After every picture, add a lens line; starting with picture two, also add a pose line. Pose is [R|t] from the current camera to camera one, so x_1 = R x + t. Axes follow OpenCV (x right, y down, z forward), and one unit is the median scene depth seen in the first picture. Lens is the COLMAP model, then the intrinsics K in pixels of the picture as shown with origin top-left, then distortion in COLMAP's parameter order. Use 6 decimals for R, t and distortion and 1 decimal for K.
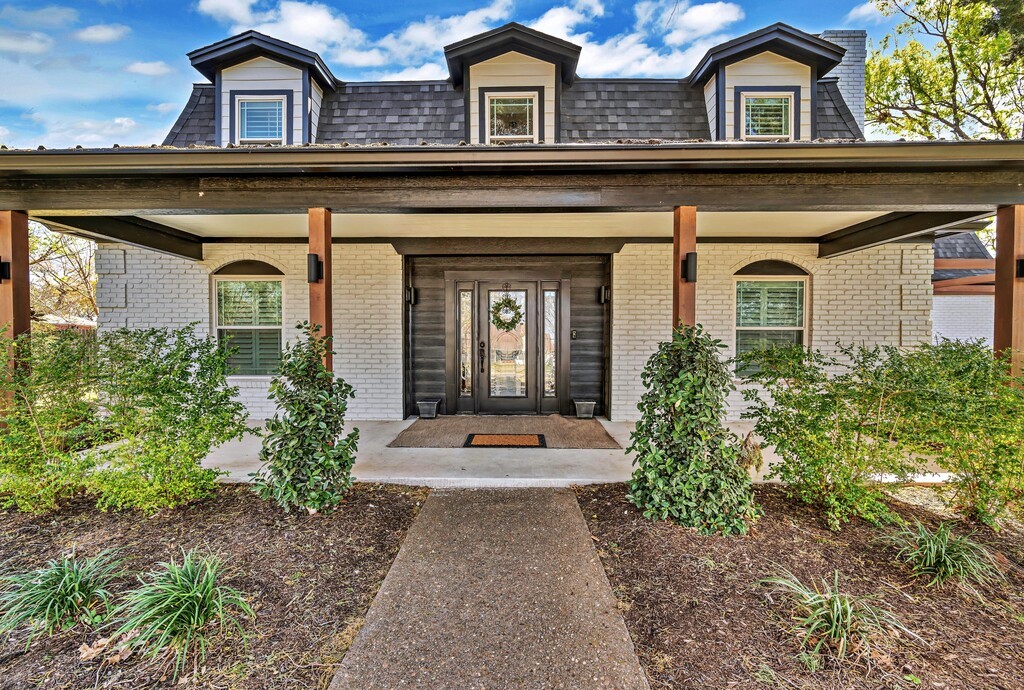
lens RADIAL K [[443.6, 0, 512.1], [0, 443.6, 343.8], [0, 0, 1]] dist [0.000105, -0.000028]
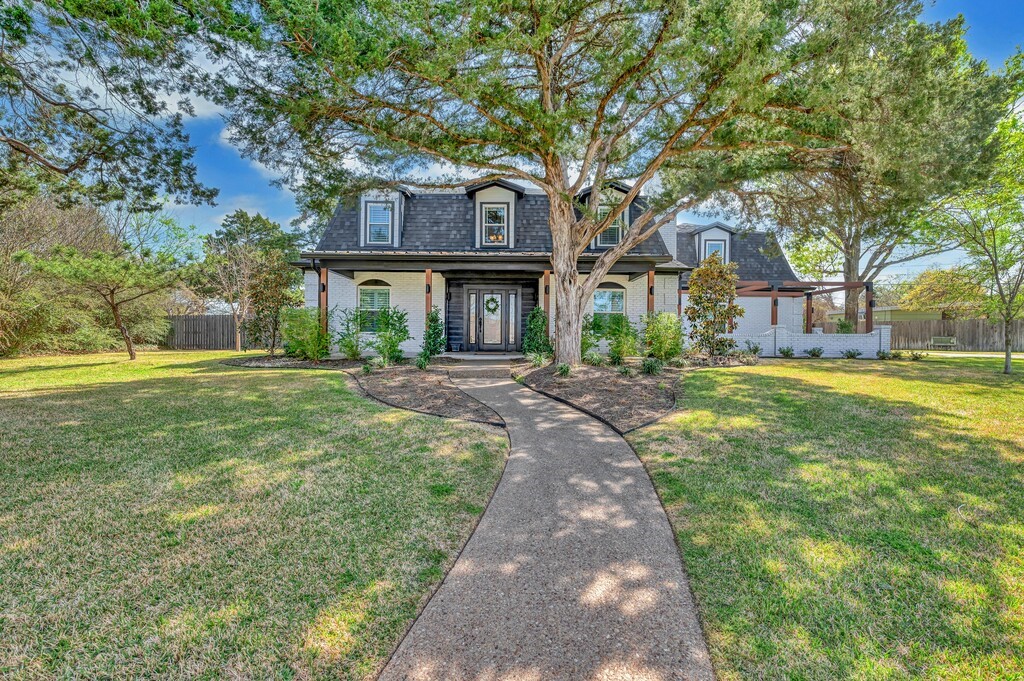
lens RADIAL K [[502.1, 0, 511.9], [0, 502.1, 339.8], [0, 0, 1]] dist [-0.000002, 0.000007]
pose [[0.999928, 0.007455, 0.009398, 0.061930], [-0.007316, 0.999864, -0.014777, 0.135749], [-0.009507, 0.014707, 0.999847, -1.414187]]
